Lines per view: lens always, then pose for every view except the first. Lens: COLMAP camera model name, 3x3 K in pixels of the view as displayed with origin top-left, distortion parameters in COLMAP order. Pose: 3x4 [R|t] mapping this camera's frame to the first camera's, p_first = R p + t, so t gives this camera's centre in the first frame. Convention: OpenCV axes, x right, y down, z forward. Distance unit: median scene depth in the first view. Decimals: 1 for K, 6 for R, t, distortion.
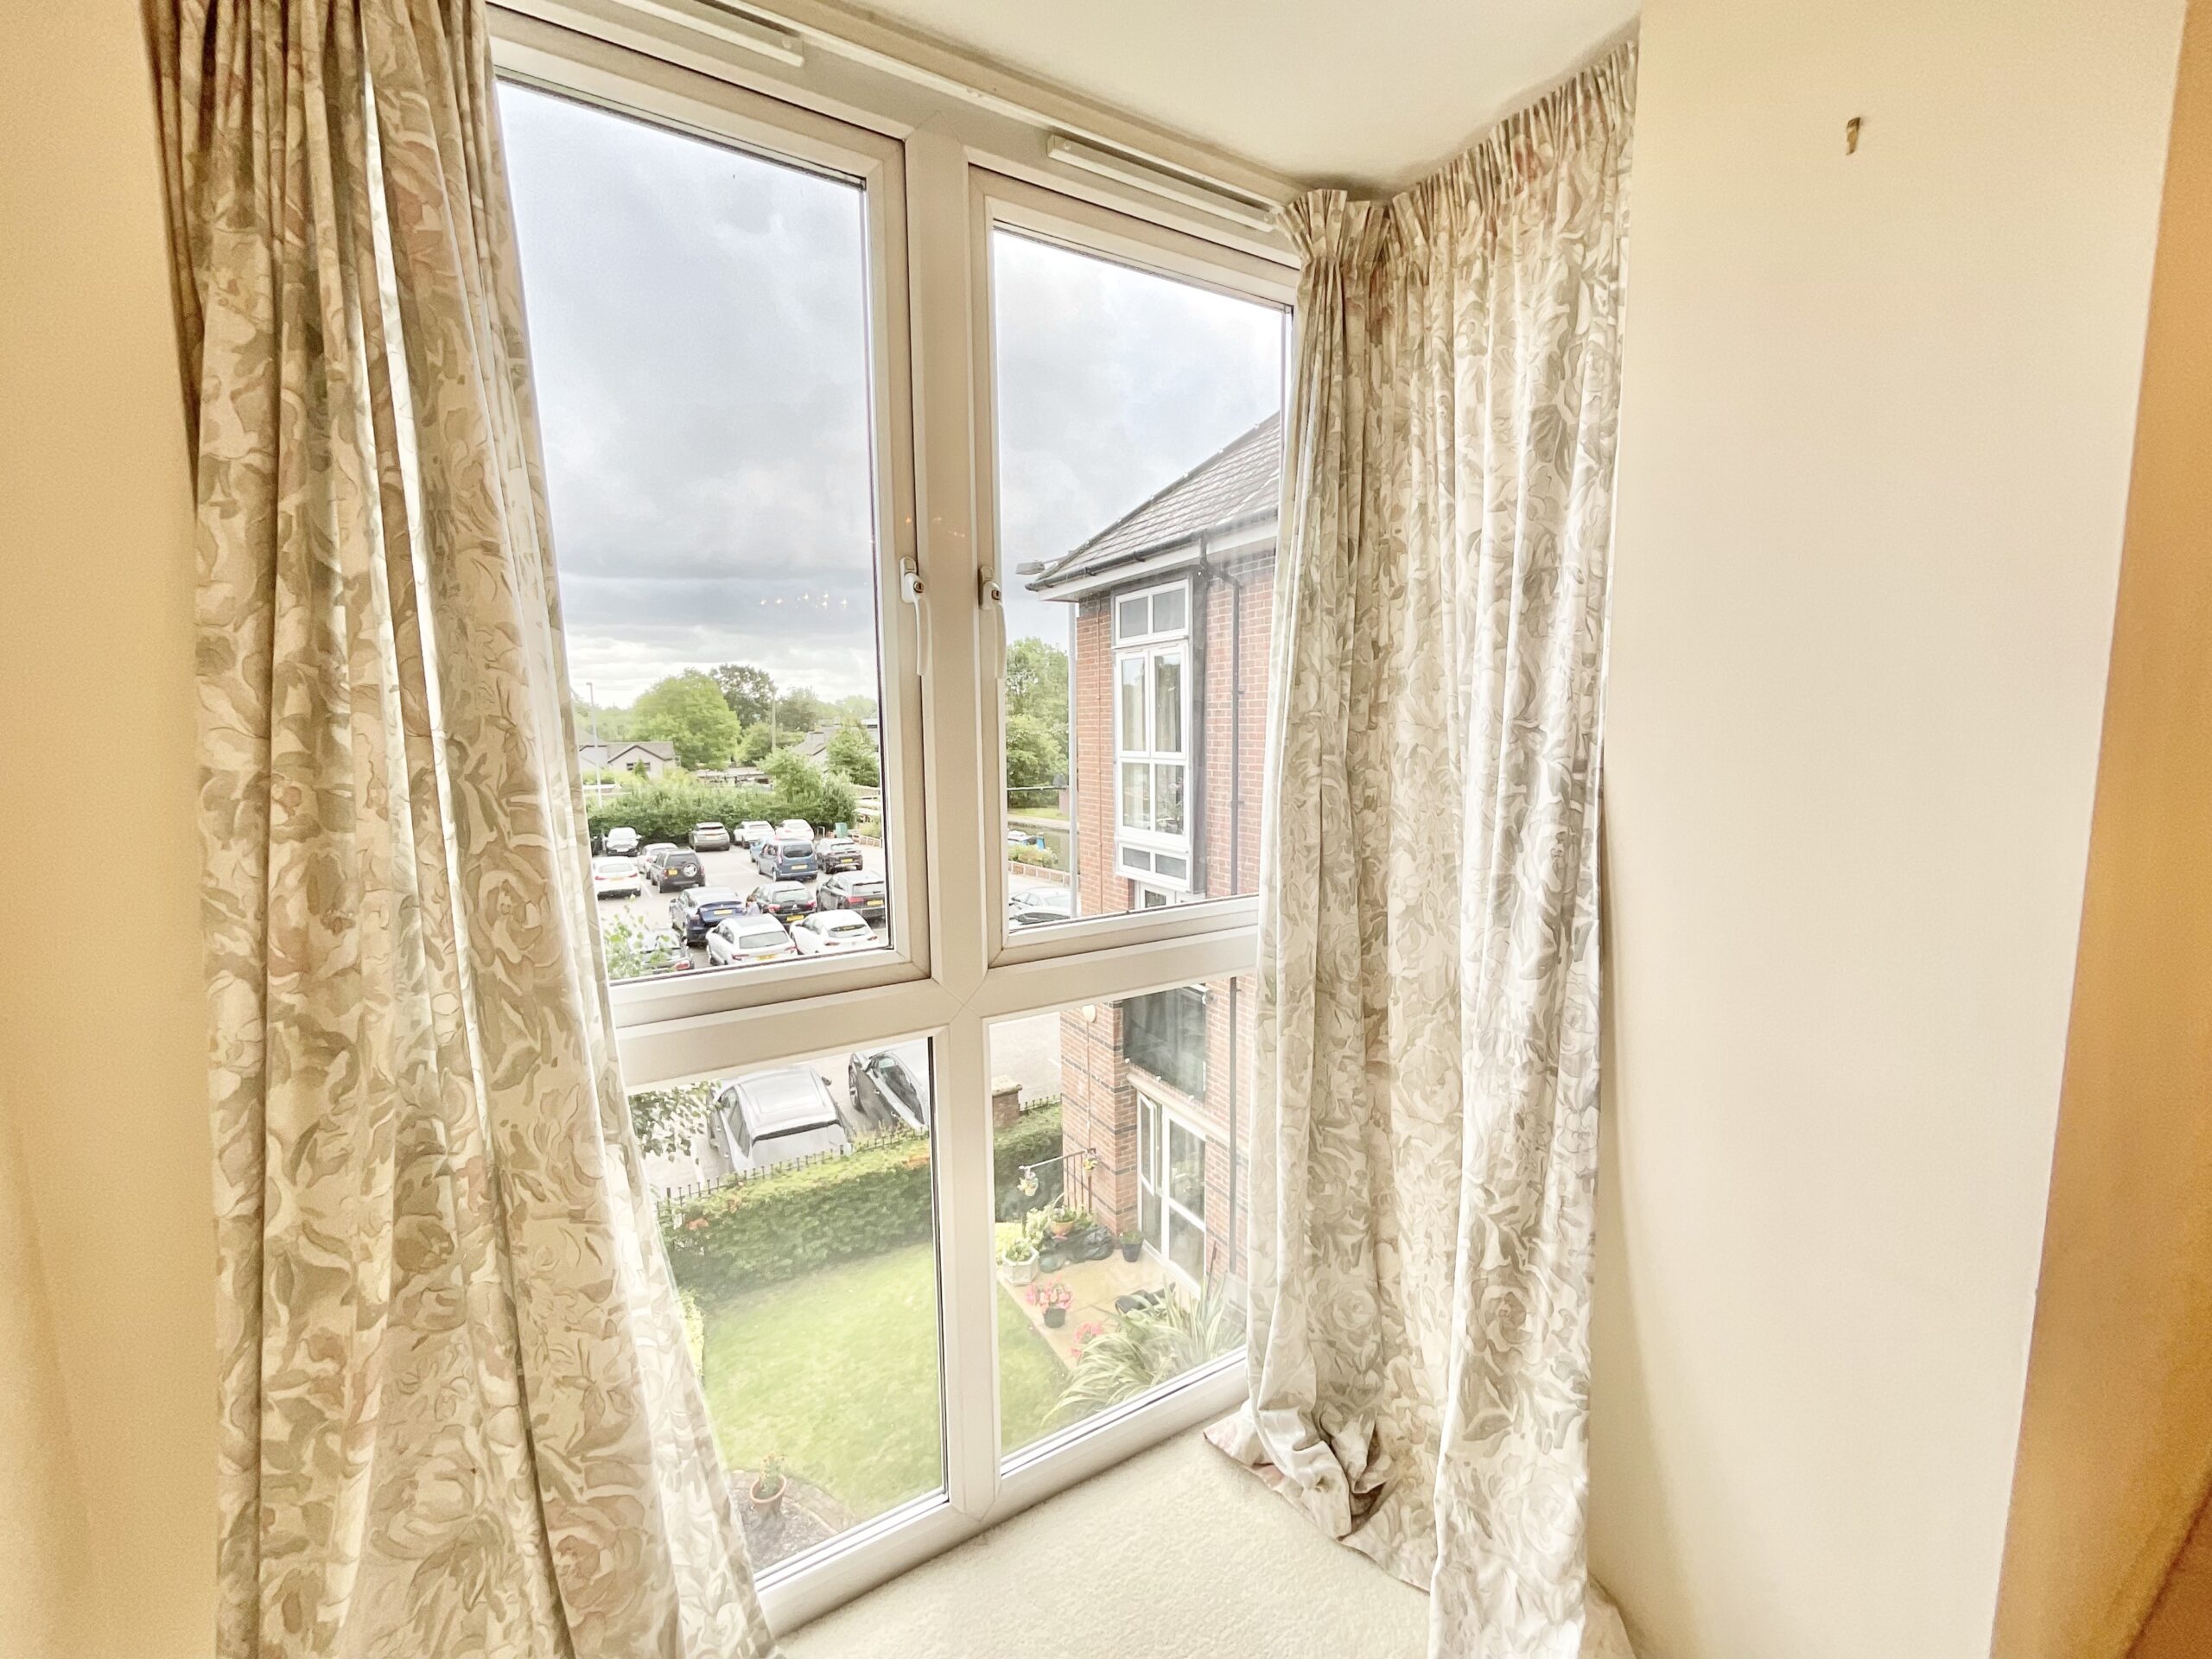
lens RADIAL K [[904.3, 0, 1106.0], [0, 904.3, 829.5], [0, 0, 1]] dist [0.018835, -0.010548]
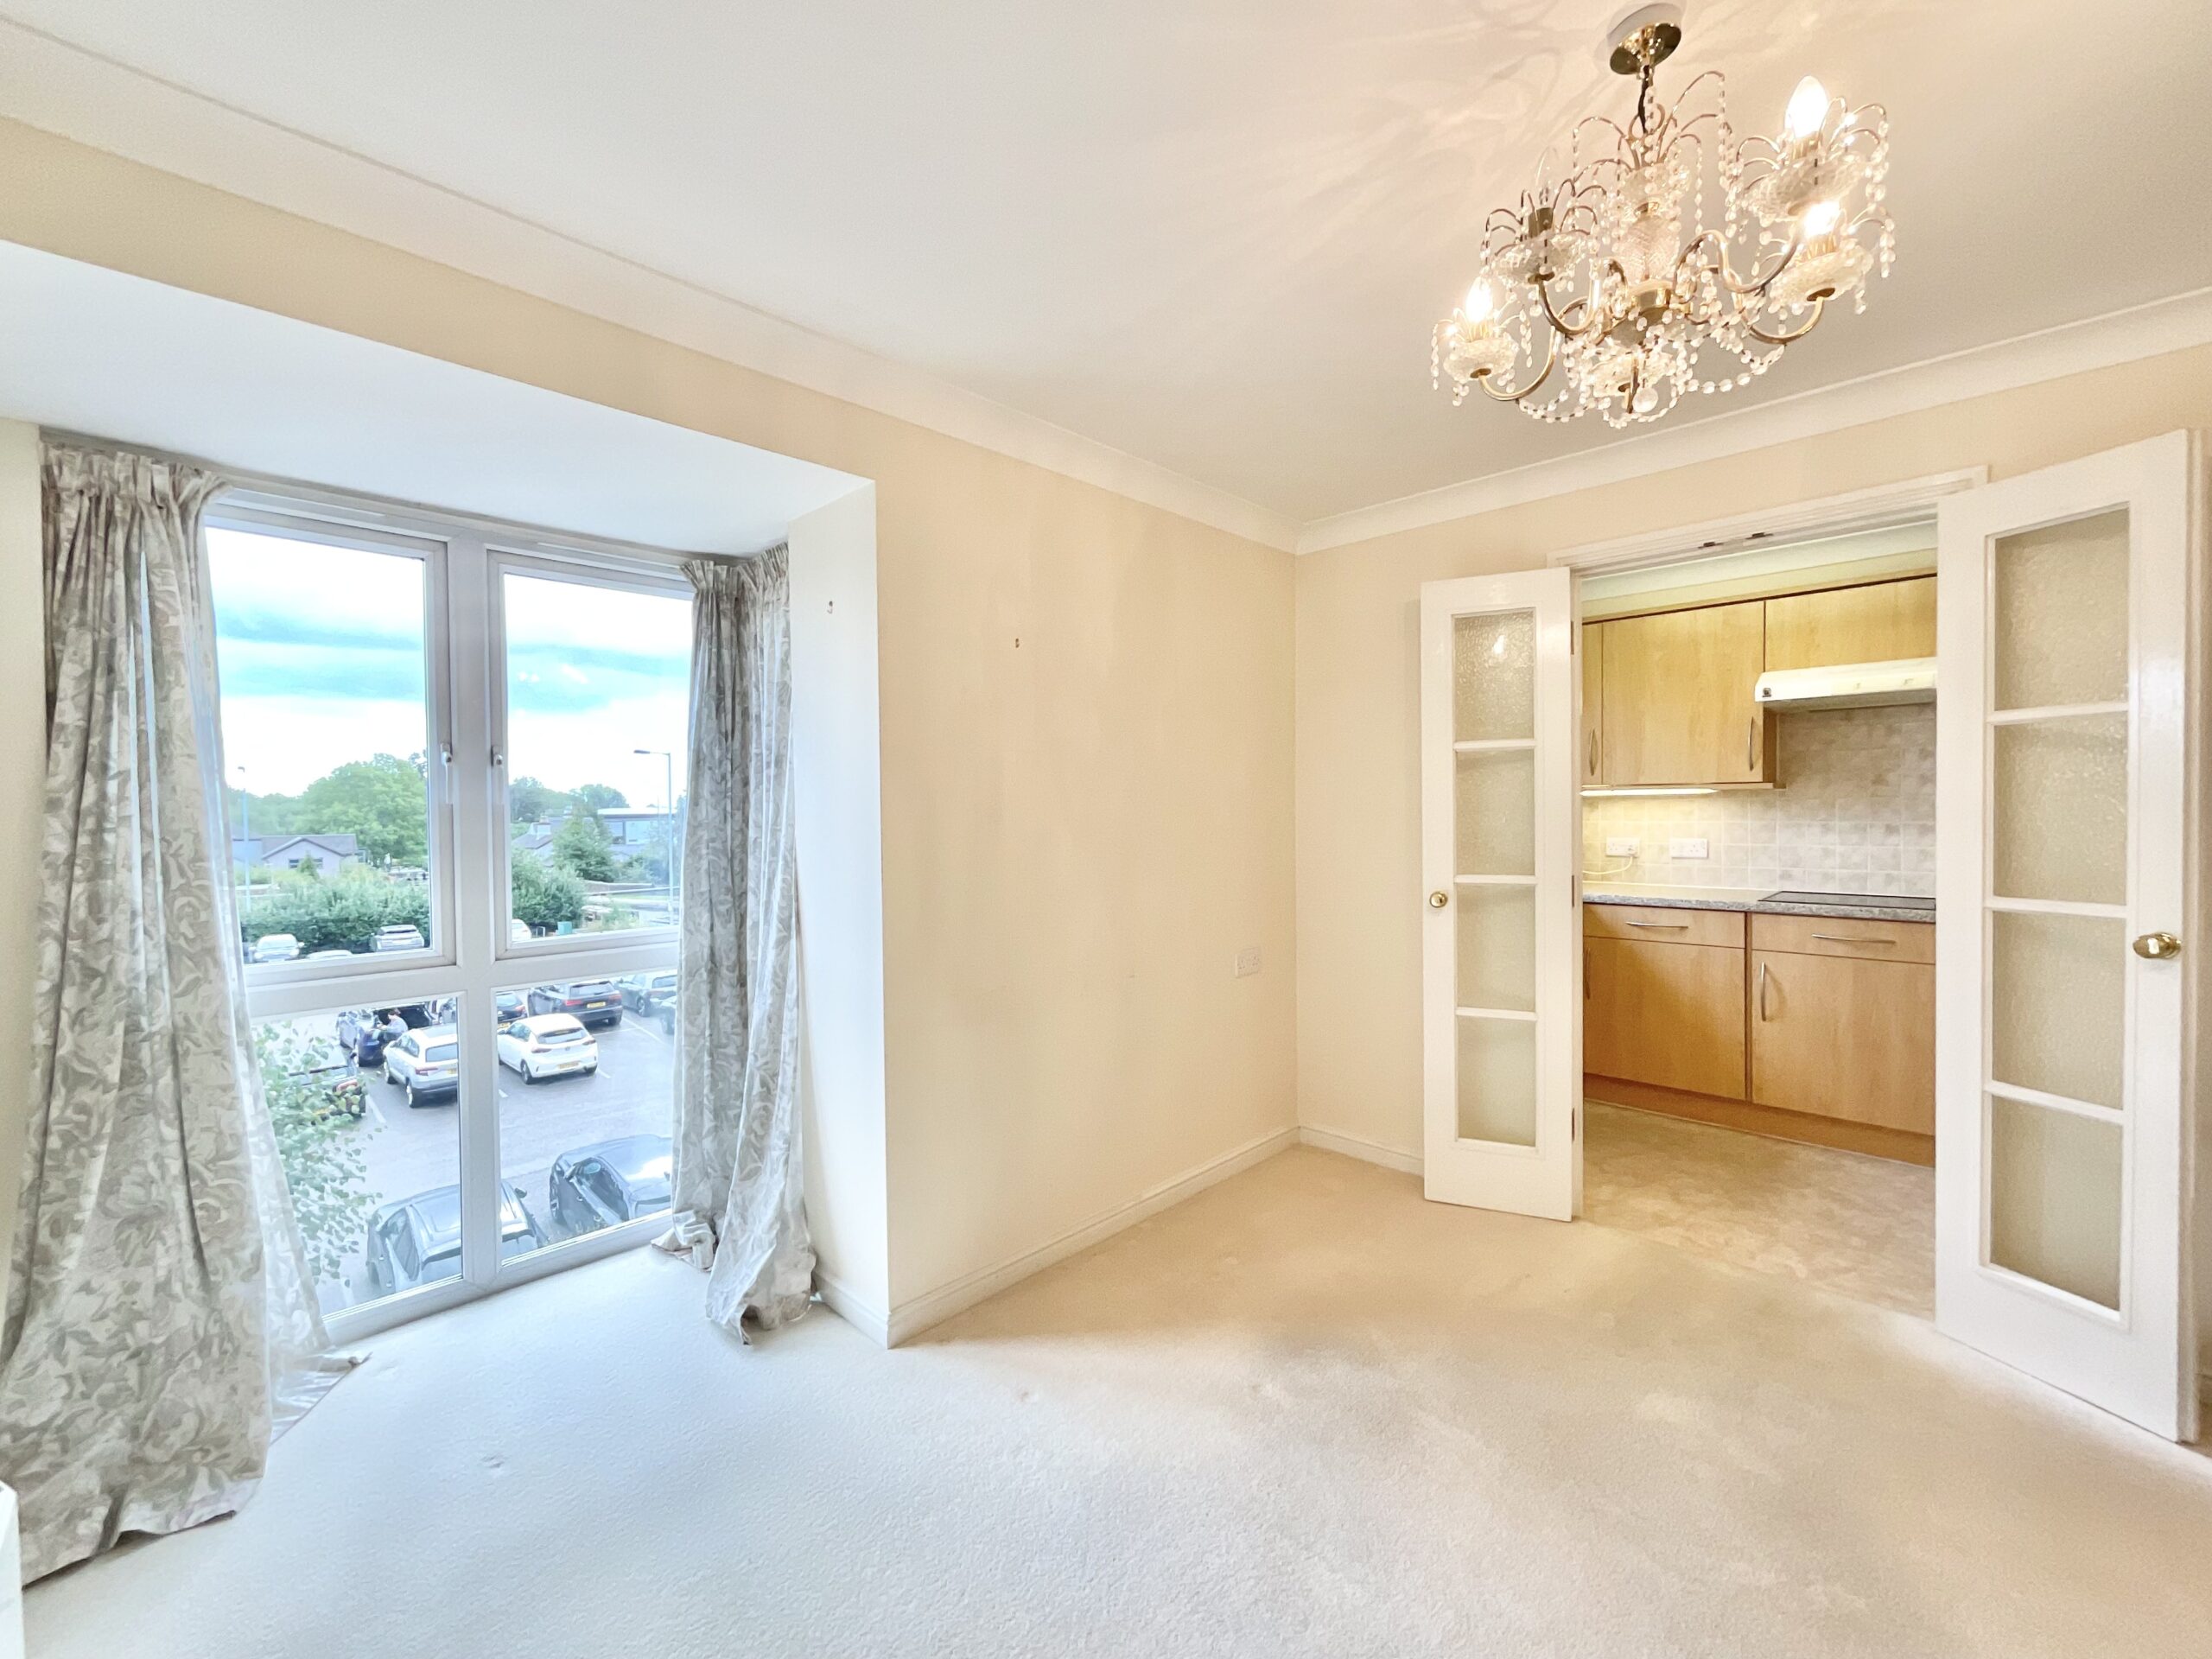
lens RADIAL K [[904.3, 0, 1106.0], [0, 904.3, 829.5], [0, 0, 1]] dist [0.018835, -0.010548]
pose [[0.970512, -0.002770, 0.241038, 0.992499], [0.026631, 0.995045, -0.095794, 0.155964], [-0.239578, 0.099388, 0.965776, -1.729243]]
